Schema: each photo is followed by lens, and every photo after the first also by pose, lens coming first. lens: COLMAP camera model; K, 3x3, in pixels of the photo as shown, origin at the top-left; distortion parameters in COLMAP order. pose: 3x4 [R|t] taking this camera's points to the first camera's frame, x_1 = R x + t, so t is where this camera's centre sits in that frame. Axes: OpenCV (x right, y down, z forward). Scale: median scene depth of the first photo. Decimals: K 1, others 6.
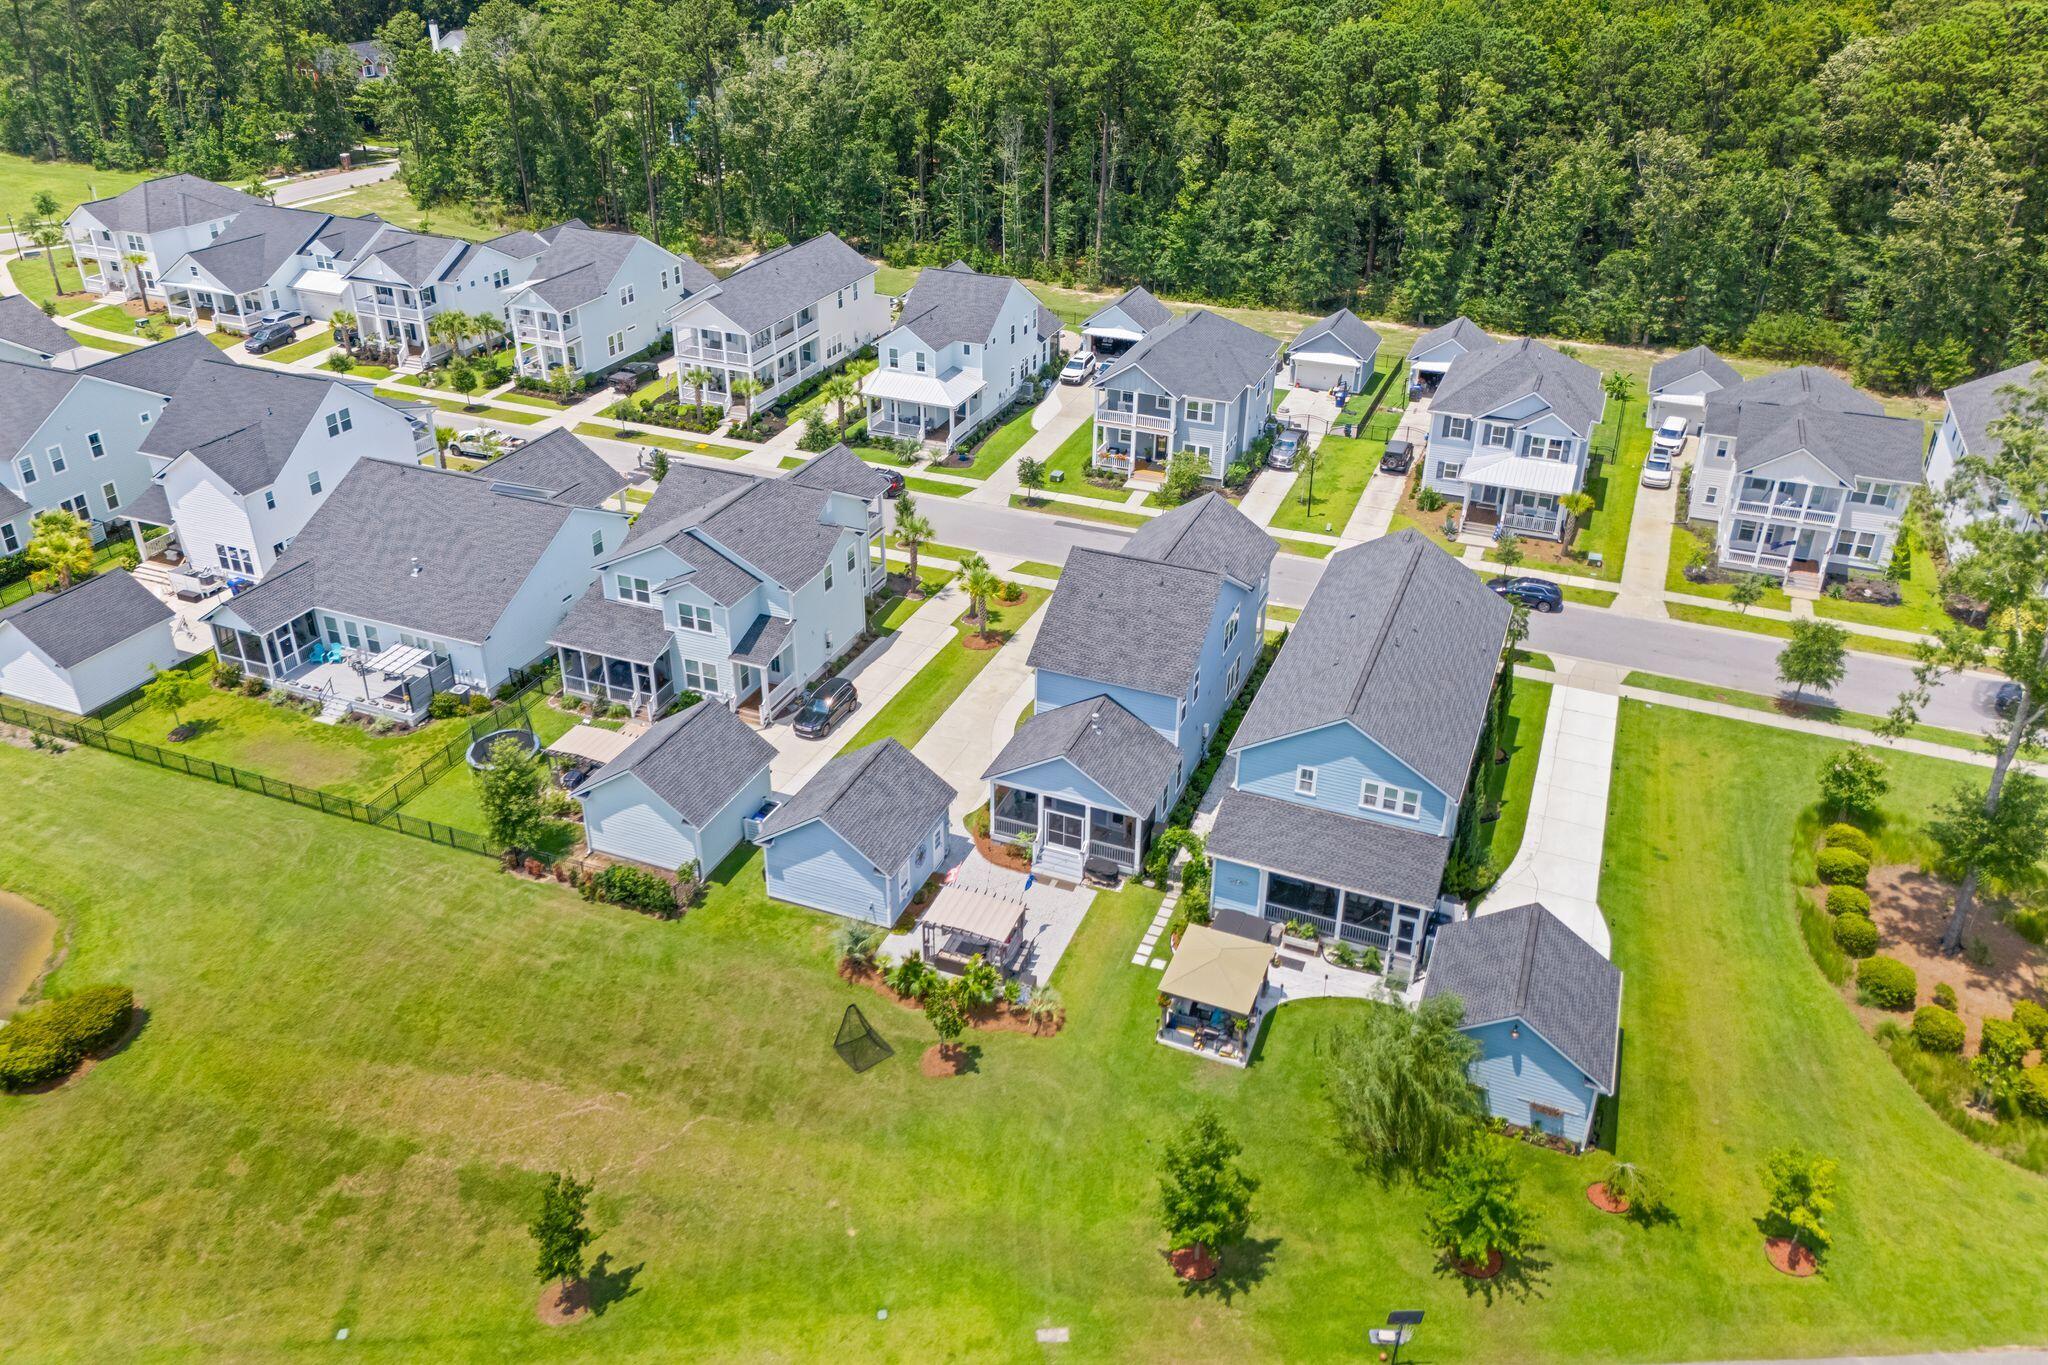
lens RADIAL K [[1494.1, 0, 1031.4], [0, 1494.1, 661.2], [0, 0, 1]] dist [0.050026, -0.007819]
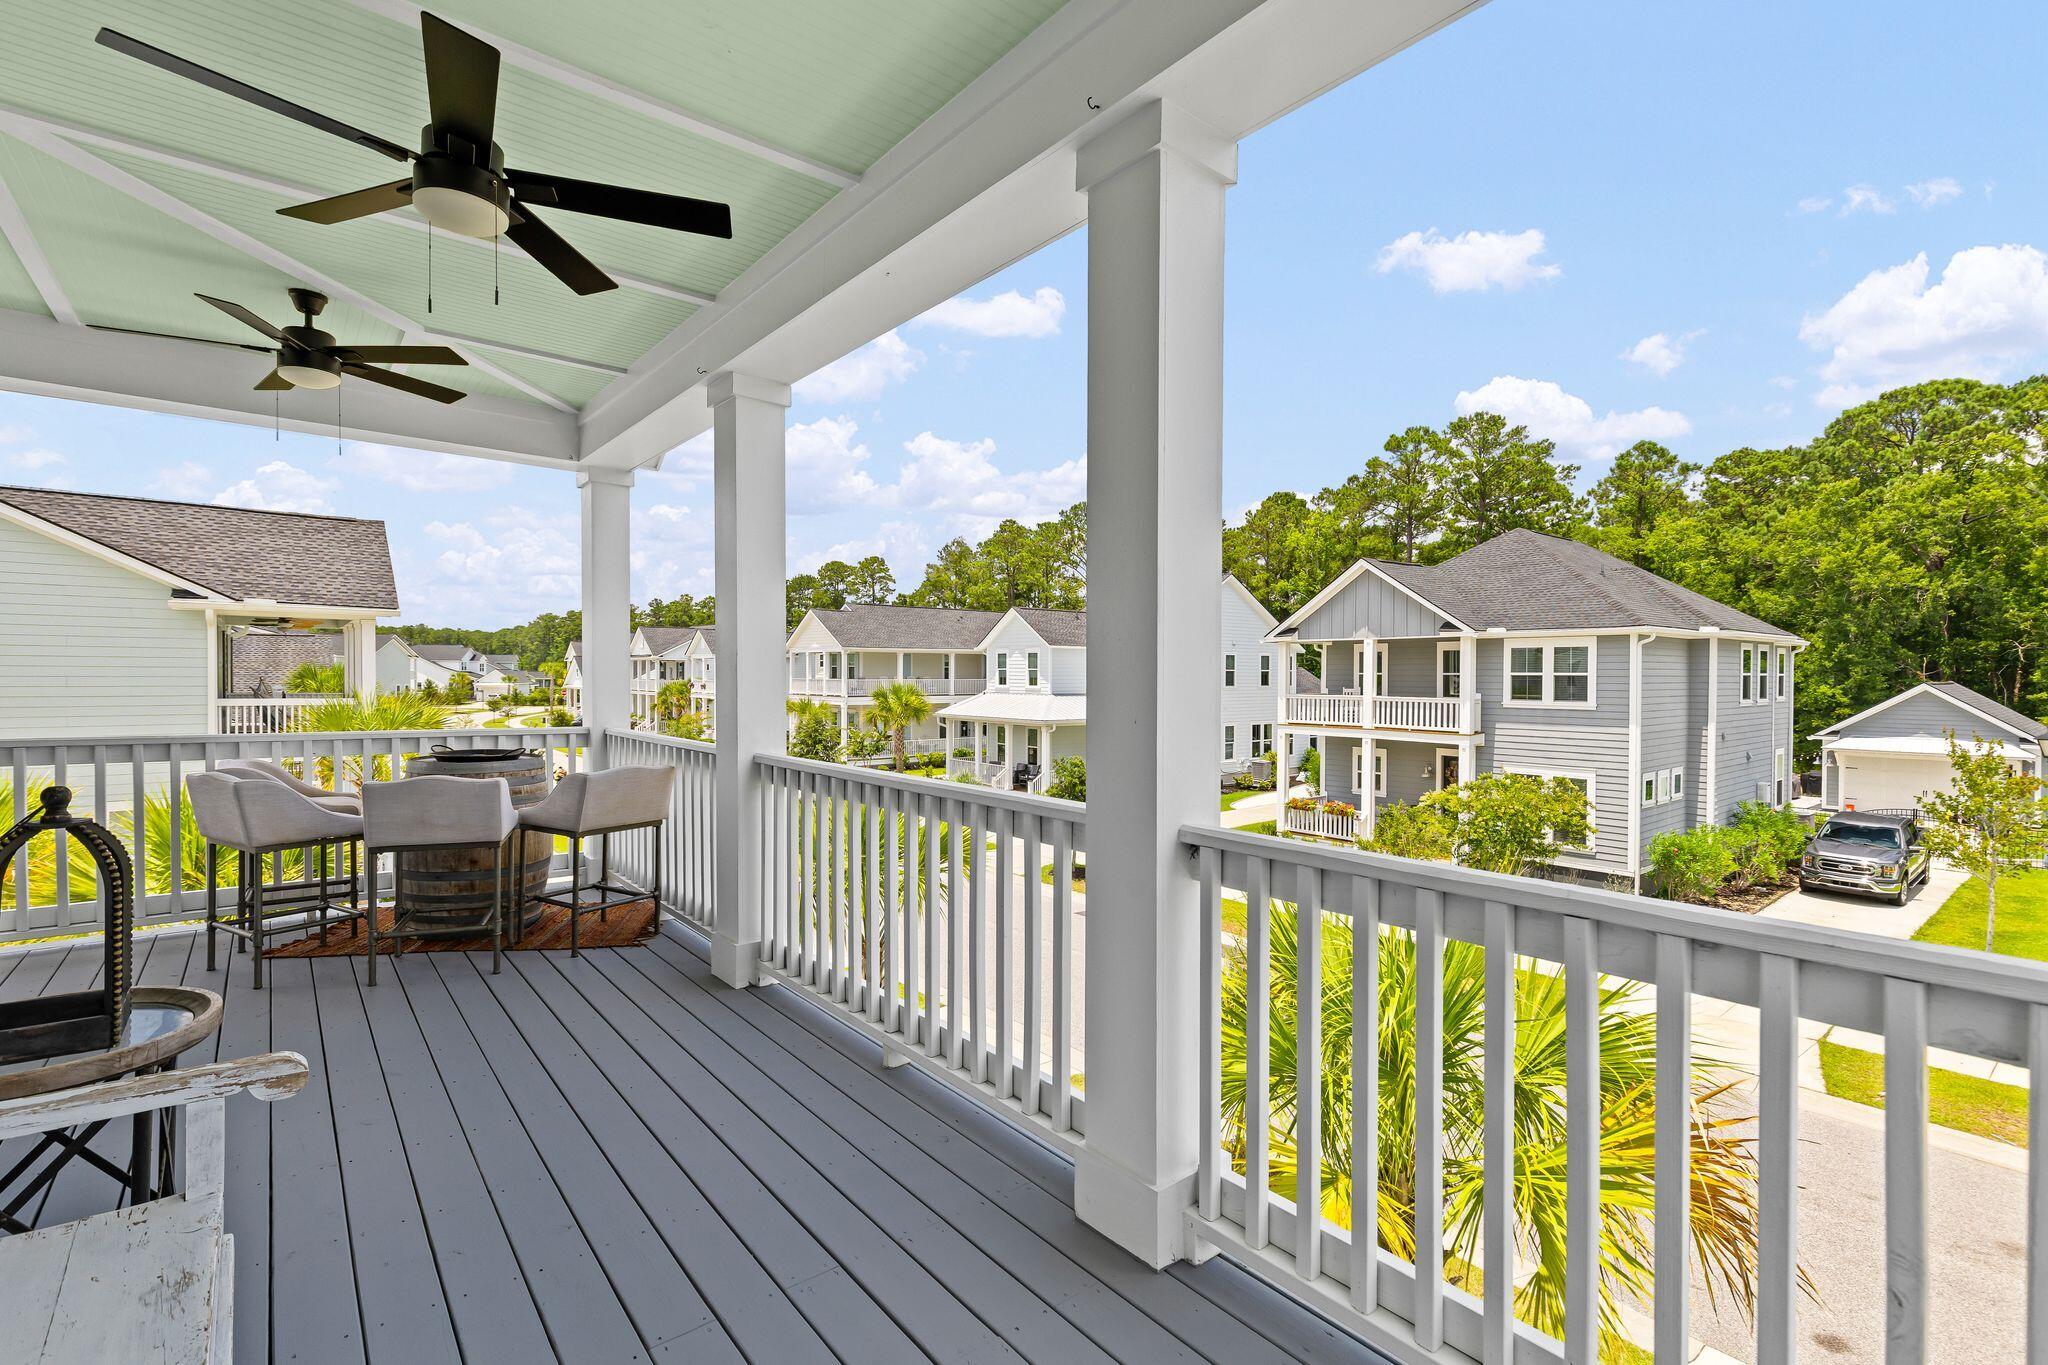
lens RADIAL K [[928.3, 0, 1027.8], [0, 928.3, 680.8], [0, 0, 1]] dist [0.000624, 0.000417]
pose [[0.880133, 0.004316, -0.474707, 0.110808], [-0.233330, 0.874772, -0.424654, -0.042526], [0.413428, 0.484515, 0.770923, 0.795124]]
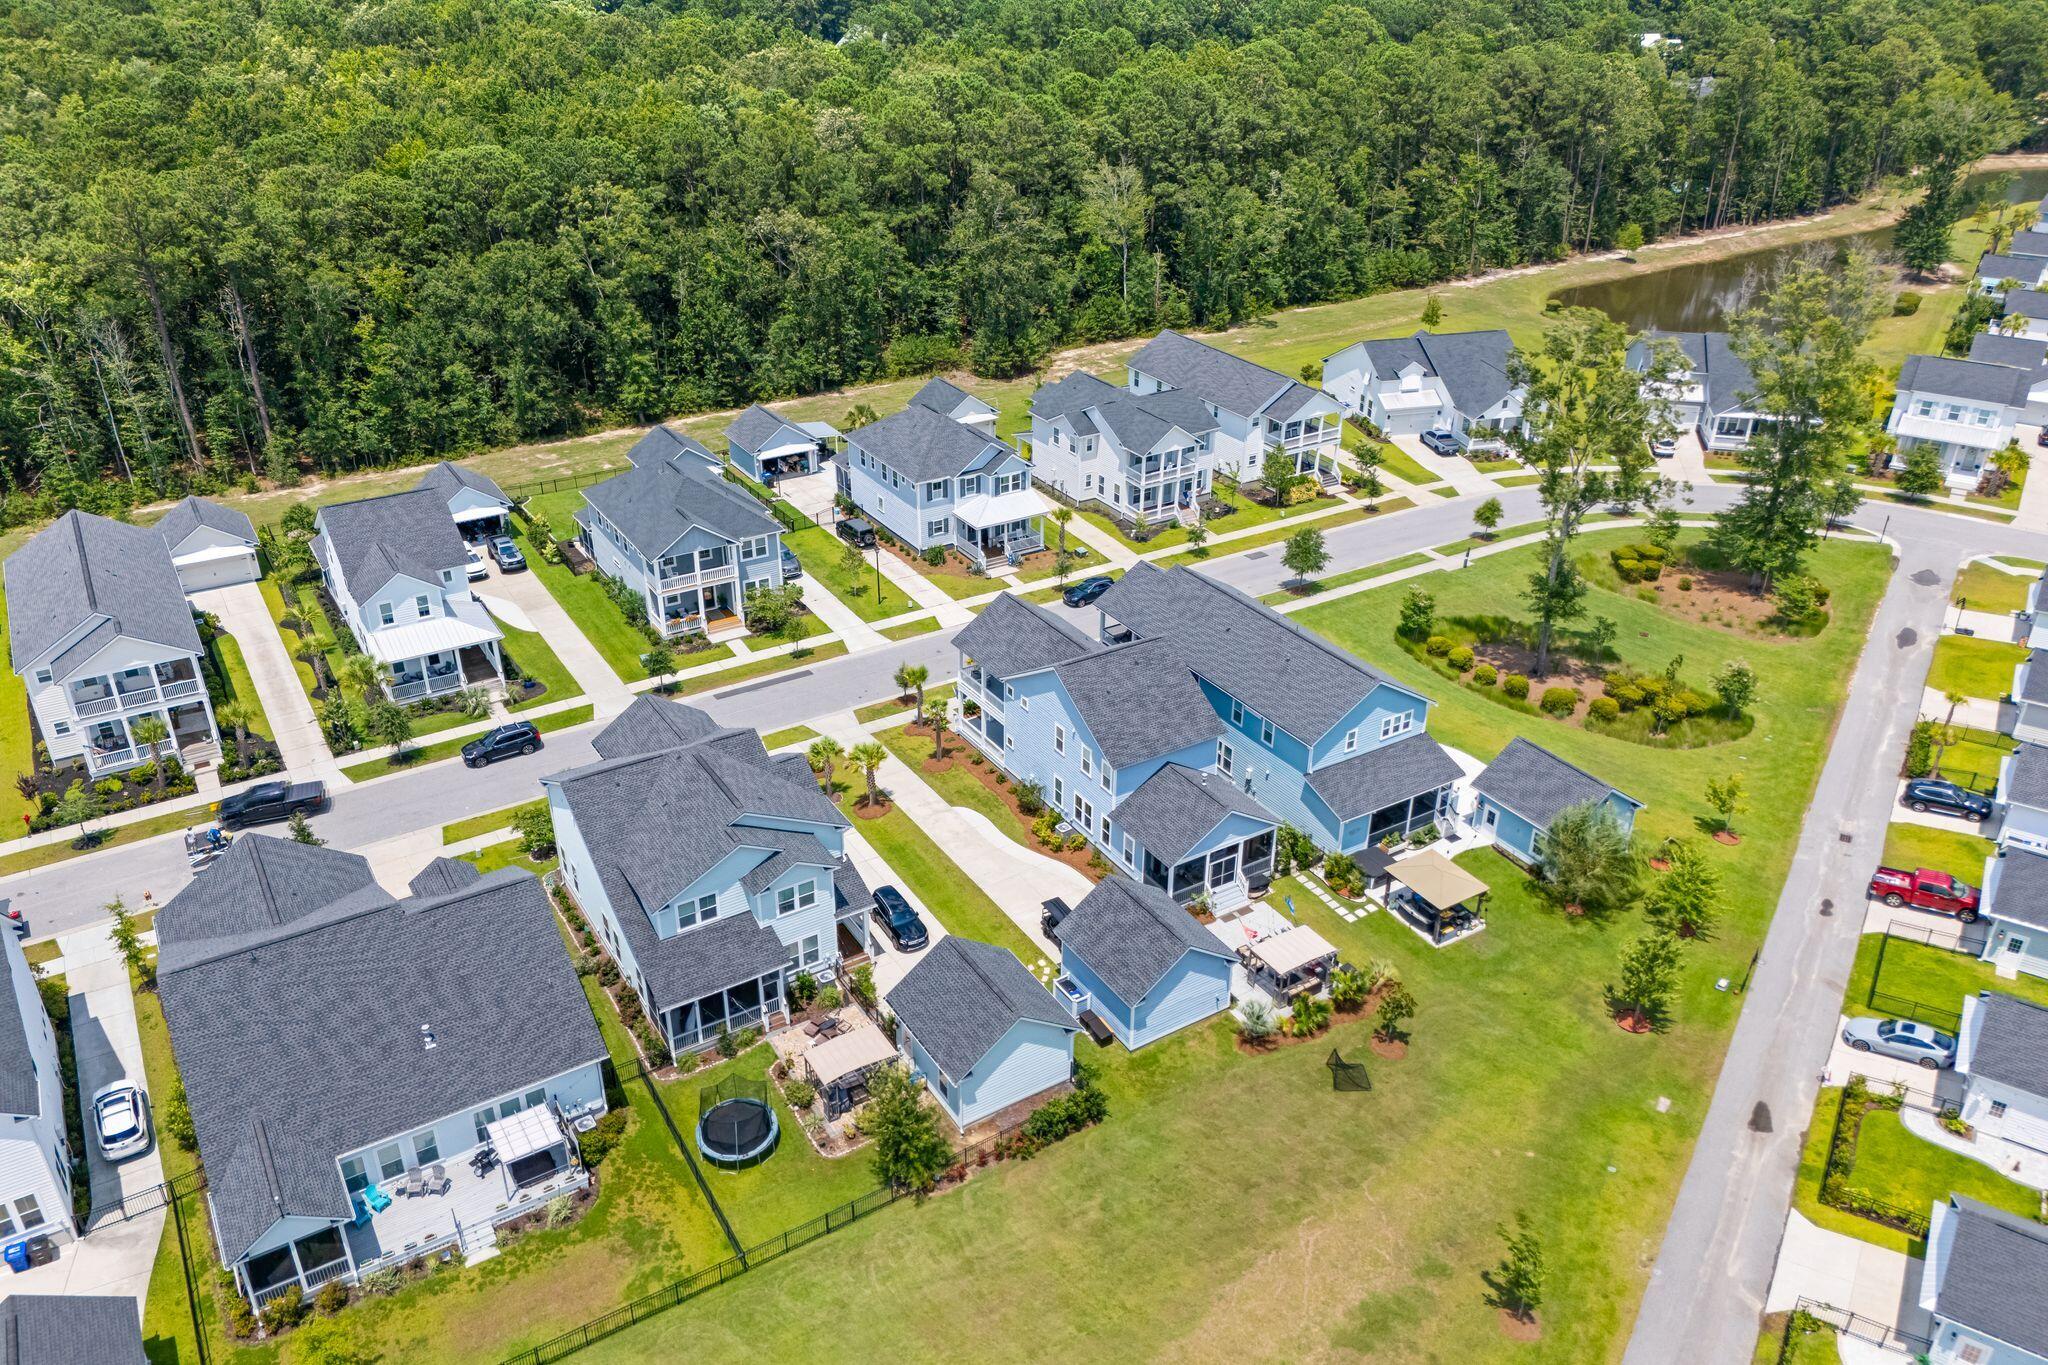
lens RADIAL K [[1494.1, 0, 1031.4], [0, 1494.1, 700.8], [0, 0, 1]] dist [0.050026, -0.007819]
pose [[0.583237, -0.397381, 0.708465, -0.568829], [0.390525, 0.901934, 0.184403, -0.192735], [-0.712267, 0.169123, 0.681229, 0.173933]]
